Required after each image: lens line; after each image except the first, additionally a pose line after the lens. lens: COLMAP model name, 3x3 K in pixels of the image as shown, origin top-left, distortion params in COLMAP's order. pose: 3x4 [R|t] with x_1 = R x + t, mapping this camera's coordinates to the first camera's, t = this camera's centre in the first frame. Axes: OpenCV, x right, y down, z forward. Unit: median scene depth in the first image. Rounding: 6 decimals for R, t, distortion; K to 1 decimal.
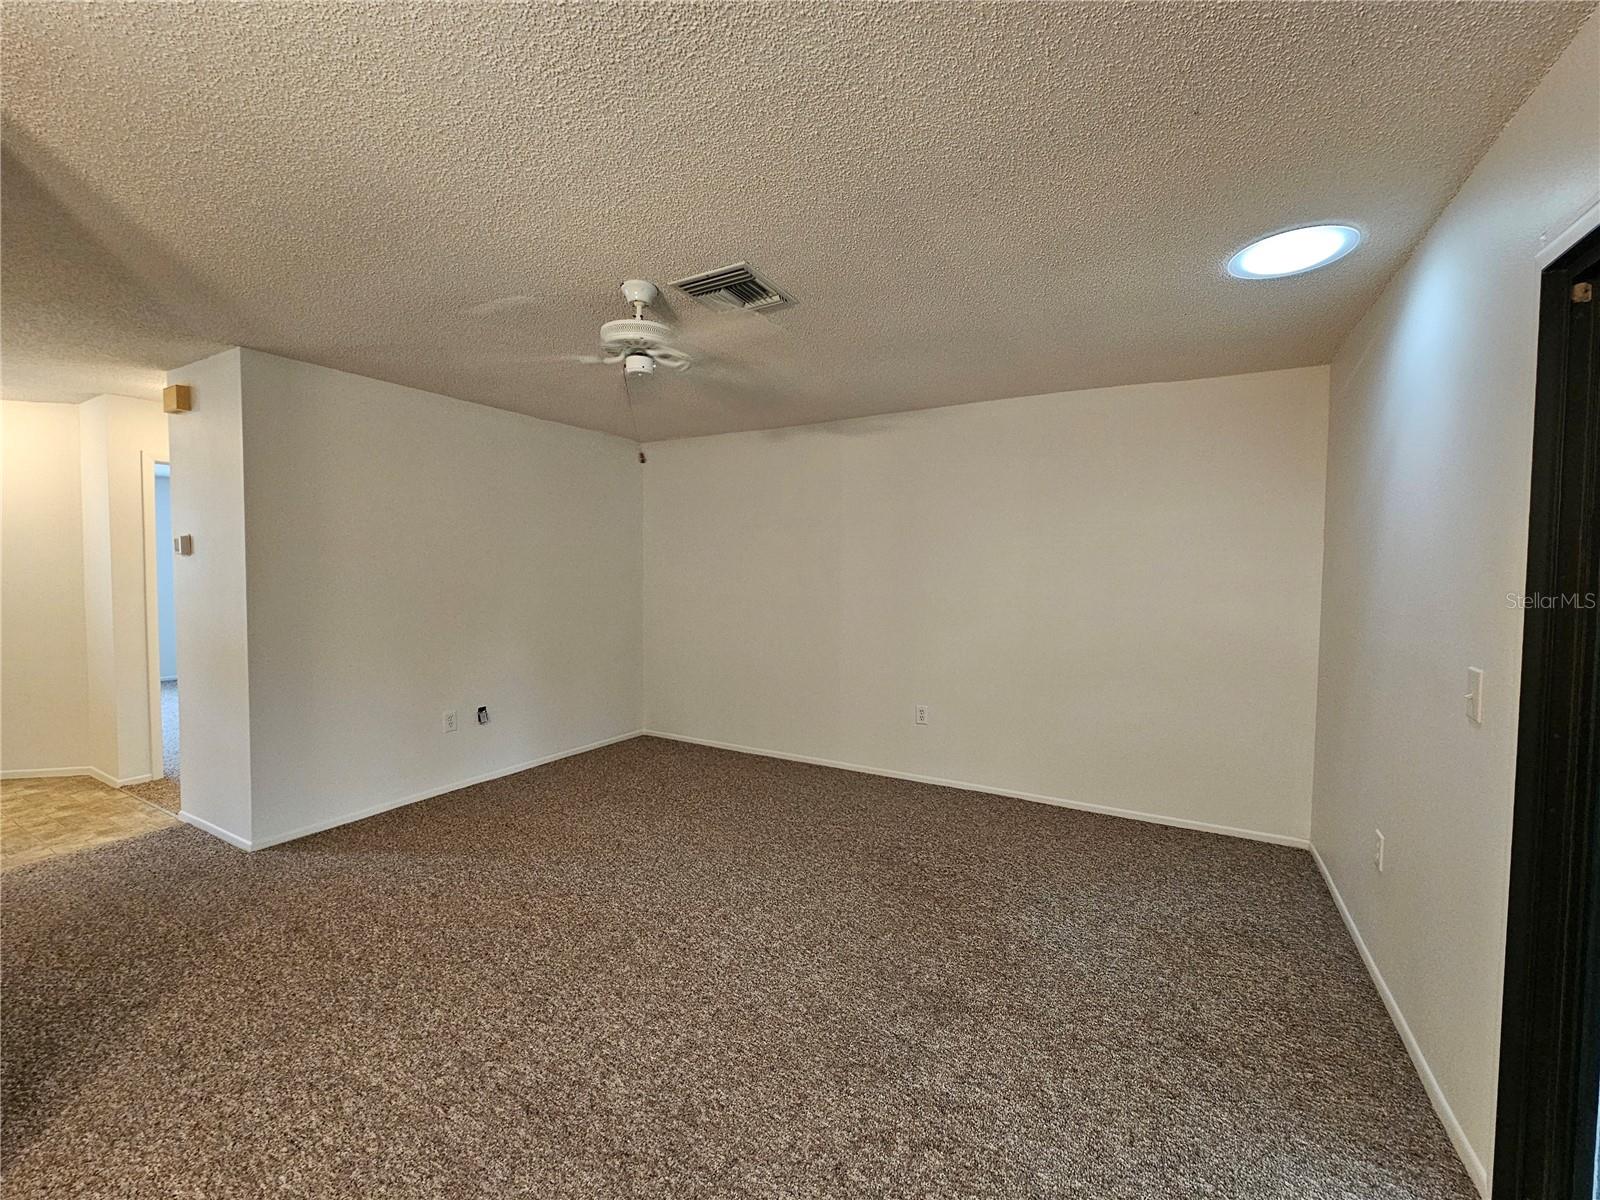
lens RADIAL K [[651.9, 0, 813.6], [0, 651.9, 597.6], [0, 0, 1]] dist [-0.000286, 0.000780]
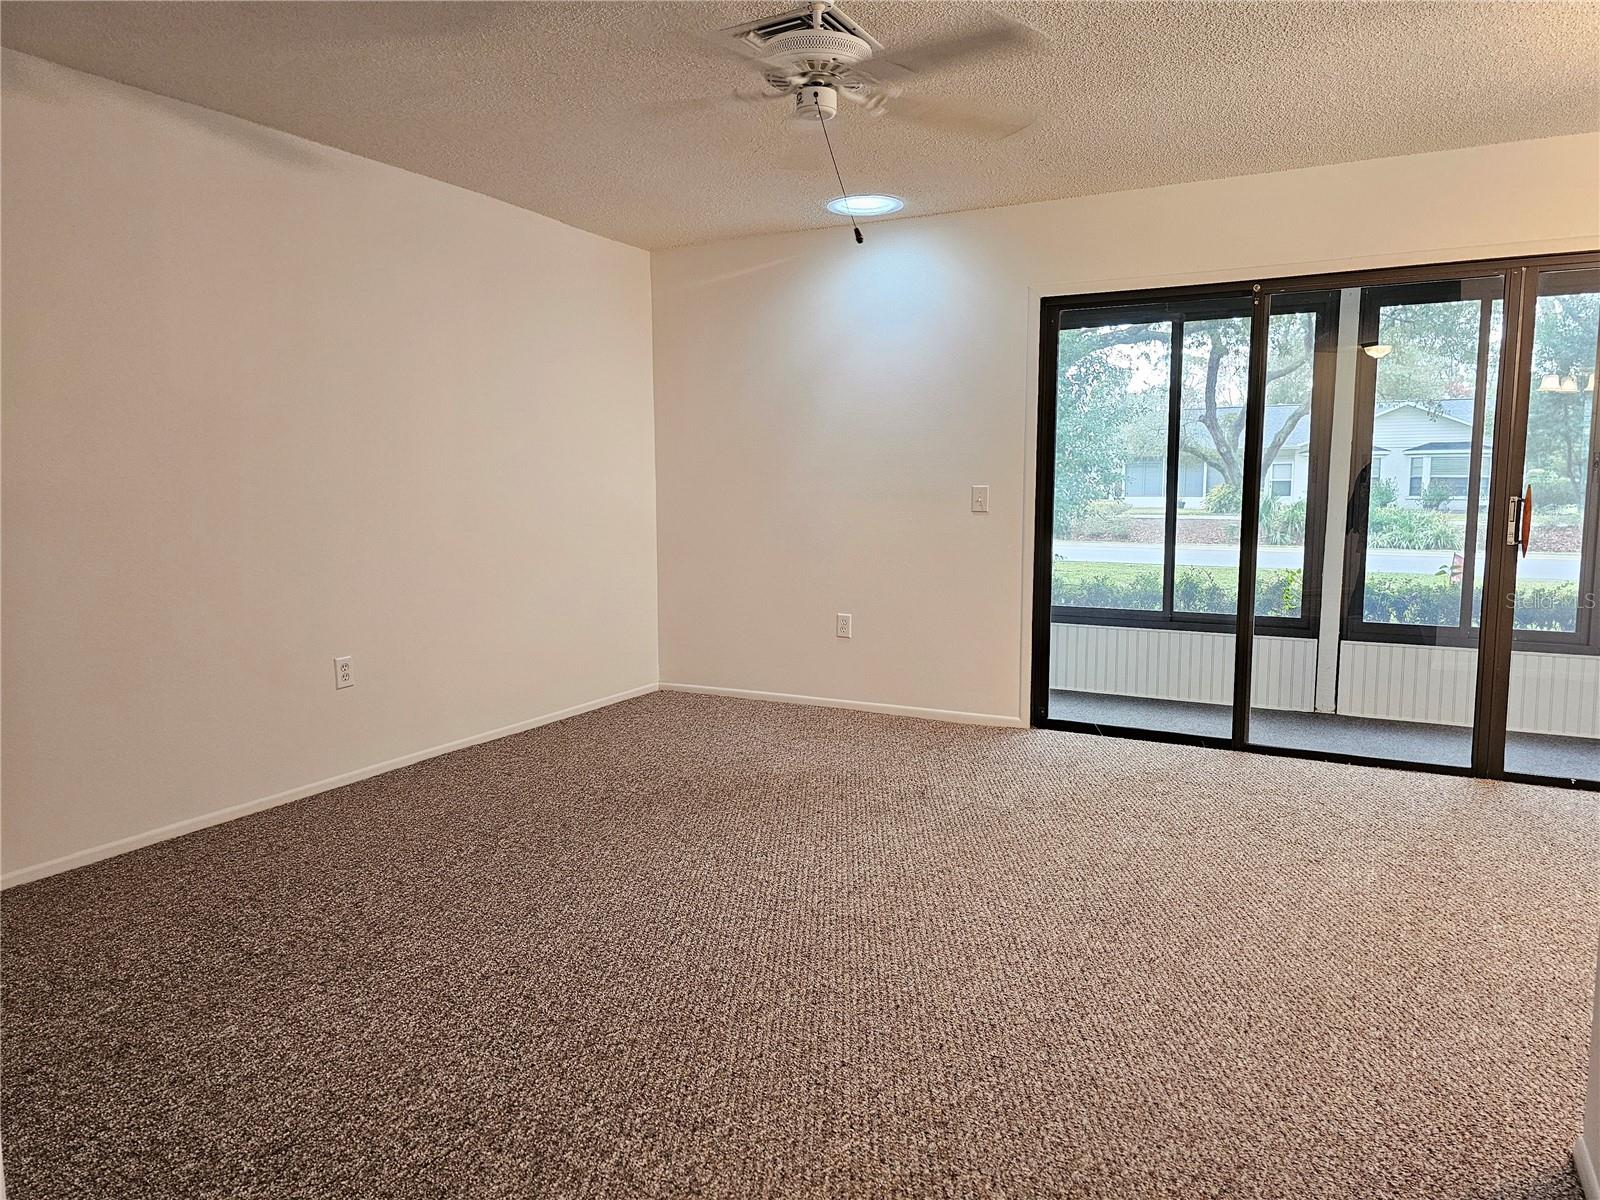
lens RADIAL K [[1060.5, 0, 810.3], [0, 1060.5, 601.0], [0, 0, 1]] dist [0.033434, -0.000220]
pose [[-0.028435, -0.124007, 0.991874, -1.191620], [0.044436, 0.991137, 0.125189, 0.018338], [-0.998607, 0.047634, -0.022672, 0.877242]]
